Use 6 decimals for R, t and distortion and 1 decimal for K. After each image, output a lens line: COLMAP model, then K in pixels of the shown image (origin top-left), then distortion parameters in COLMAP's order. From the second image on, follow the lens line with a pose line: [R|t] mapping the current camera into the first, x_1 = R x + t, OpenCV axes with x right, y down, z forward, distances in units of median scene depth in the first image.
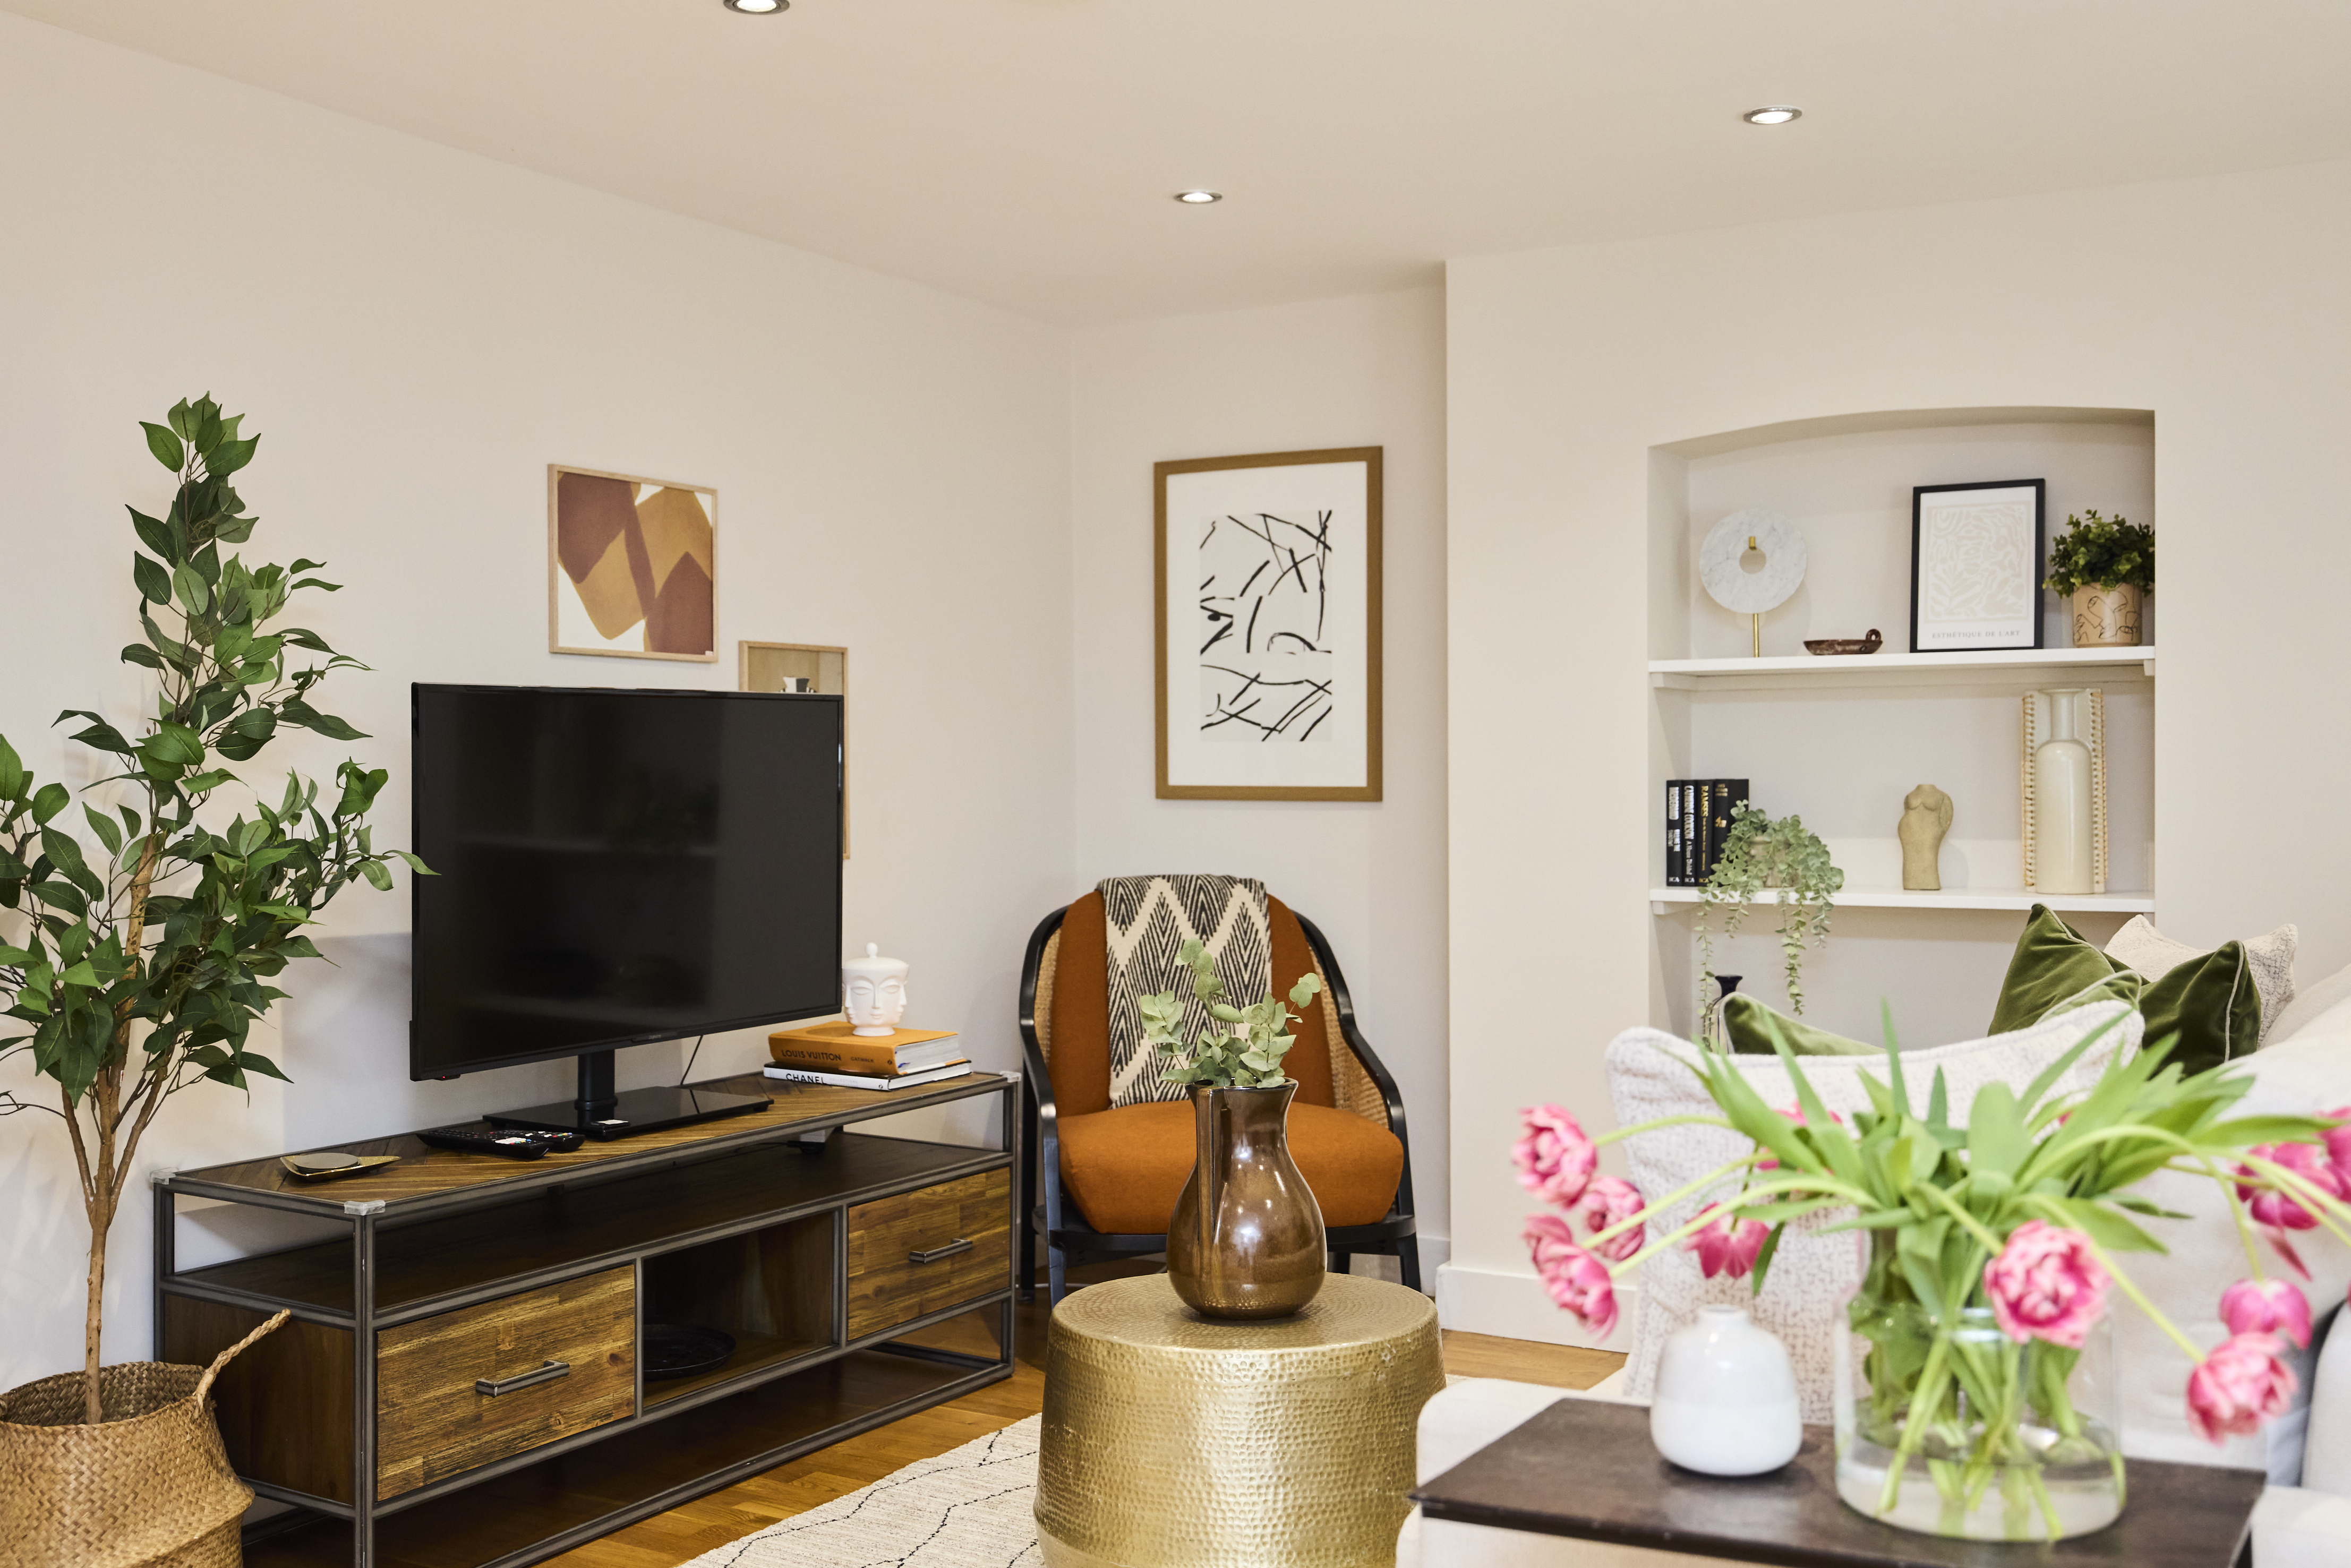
lens RADIAL K [[2357.0, 0, 1135.5], [0, 2357.0, 791.6], [0, 0, 1]] dist [0.000145, 0.005203]
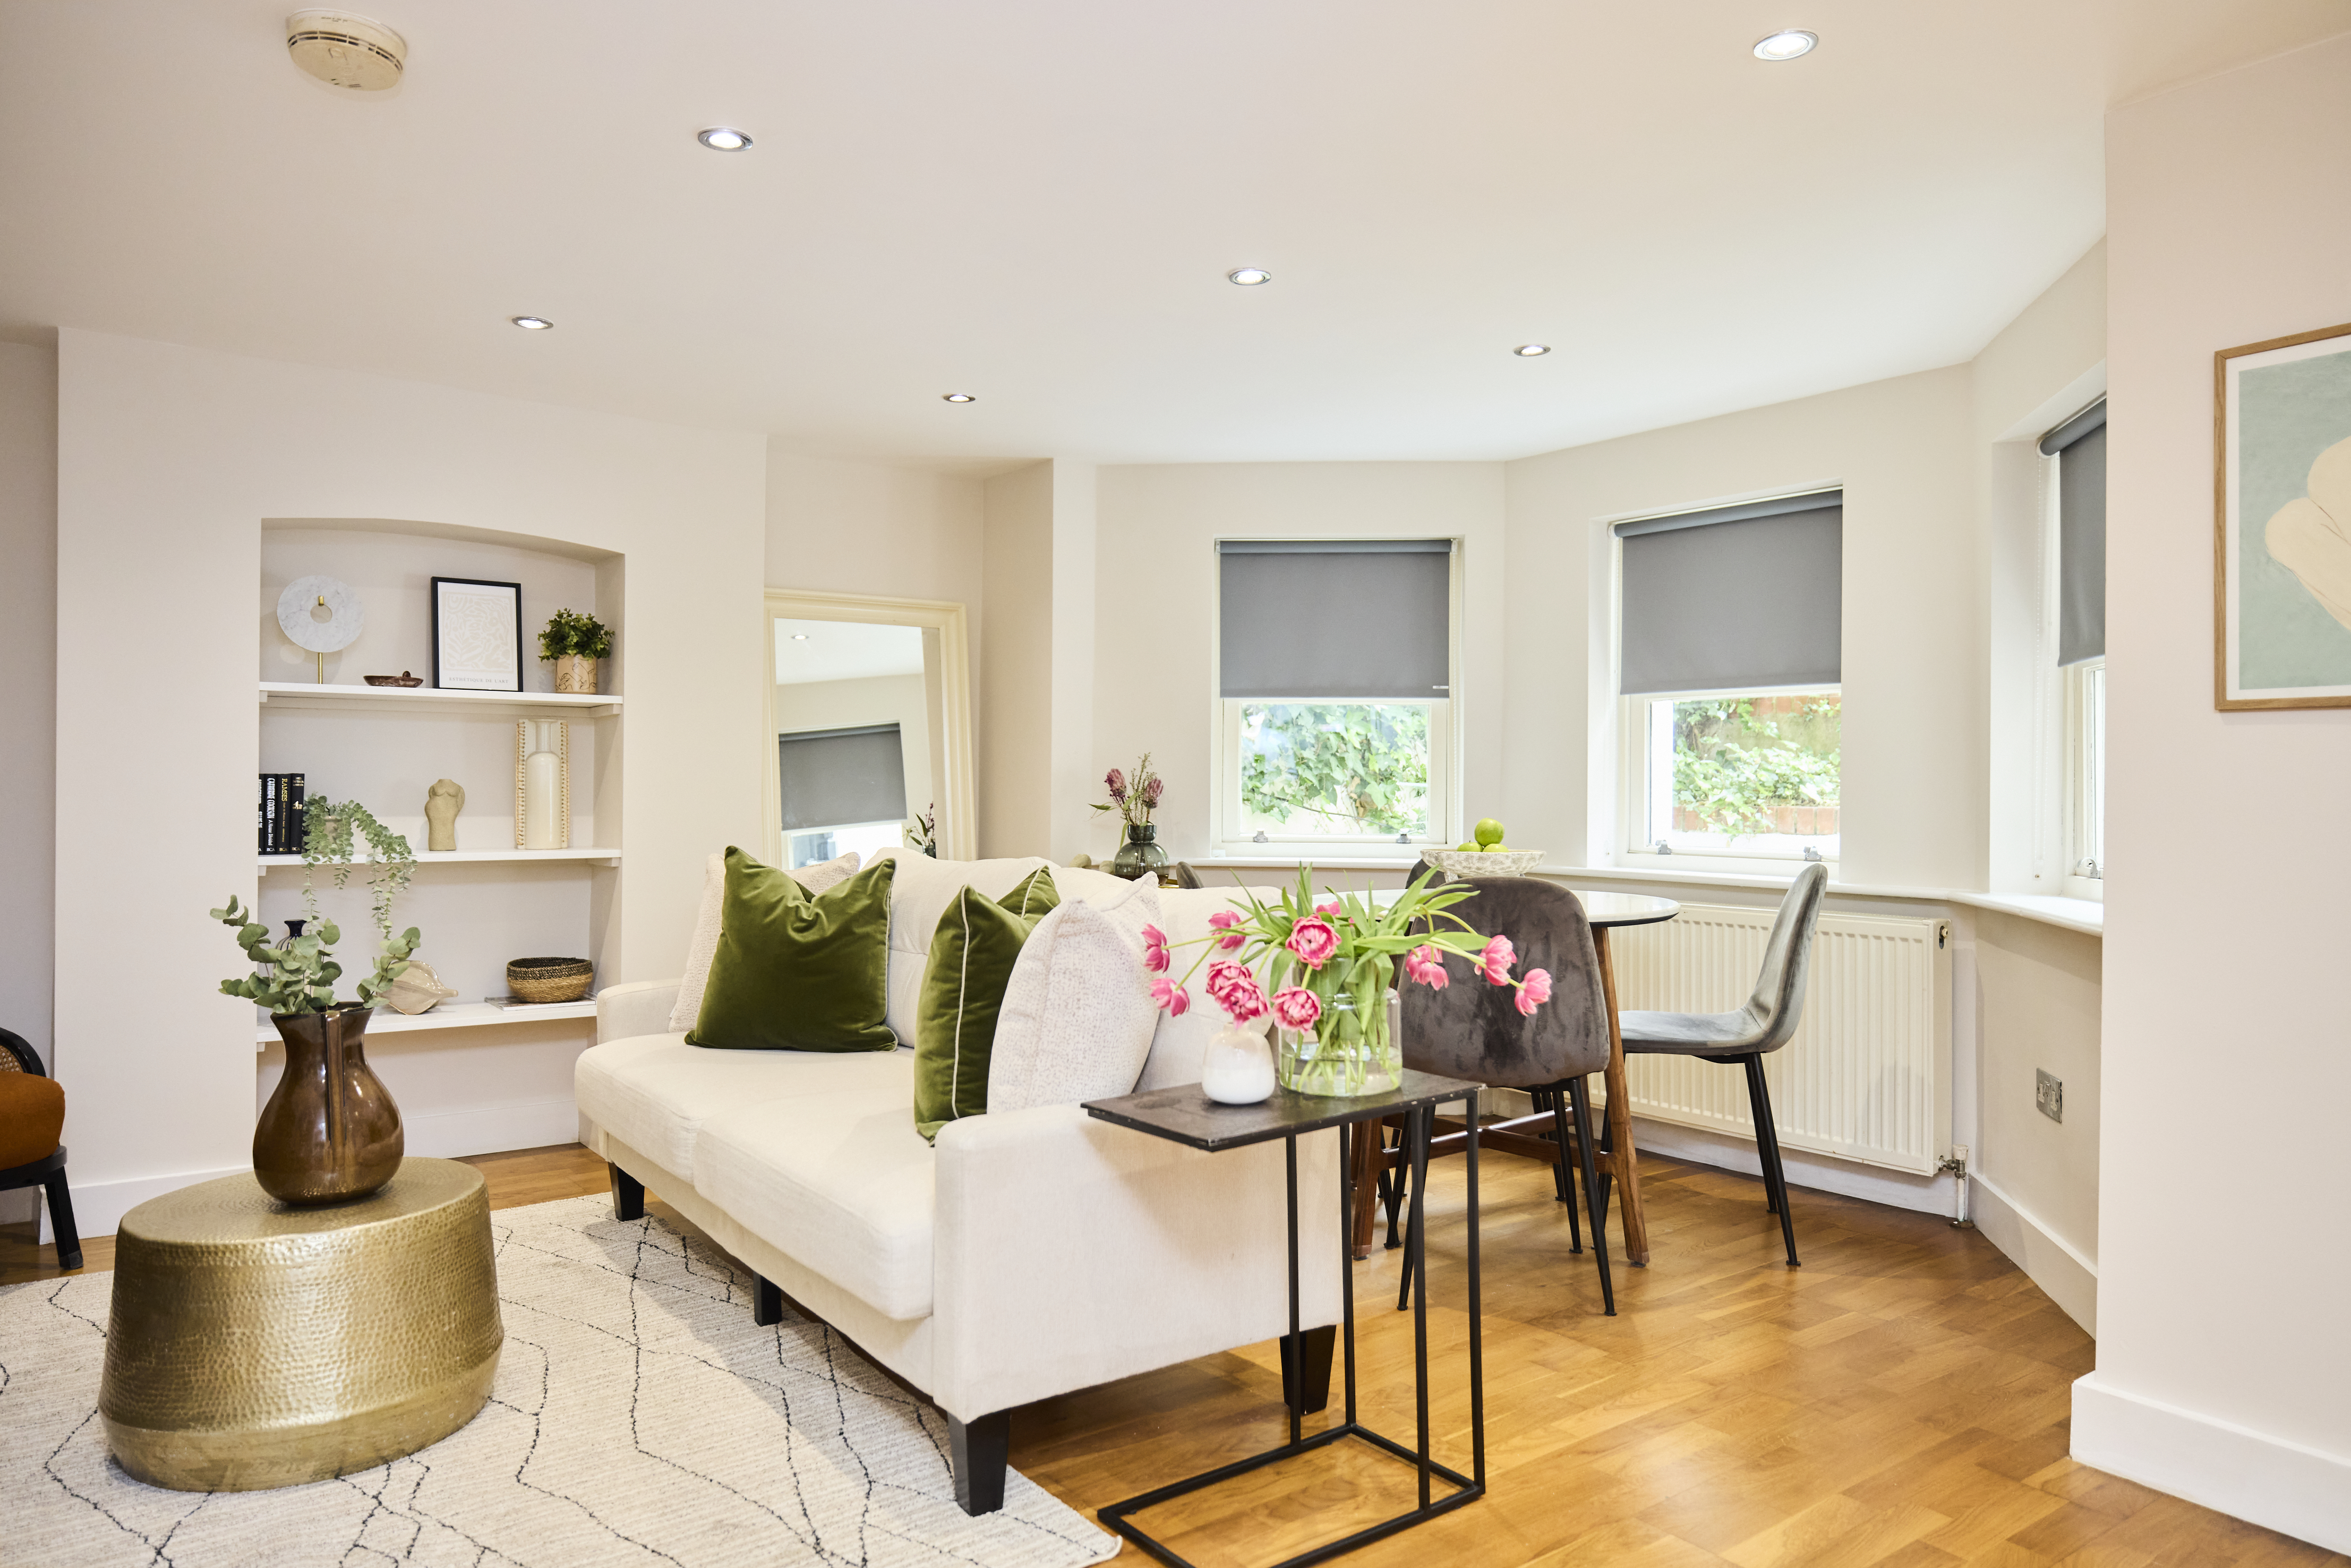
lens RADIAL K [[1527.8, 0, 1164.1], [0, 1527.8, 792.4], [0, 0, 1]] dist [0.001131, -0.000913]
pose [[0.391215, 0.006291, 0.920278, -0.368757], [0.002133, 0.999968, -0.007743, 0.013581], [-0.920297, 0.004992, 0.391189, 0.210462]]
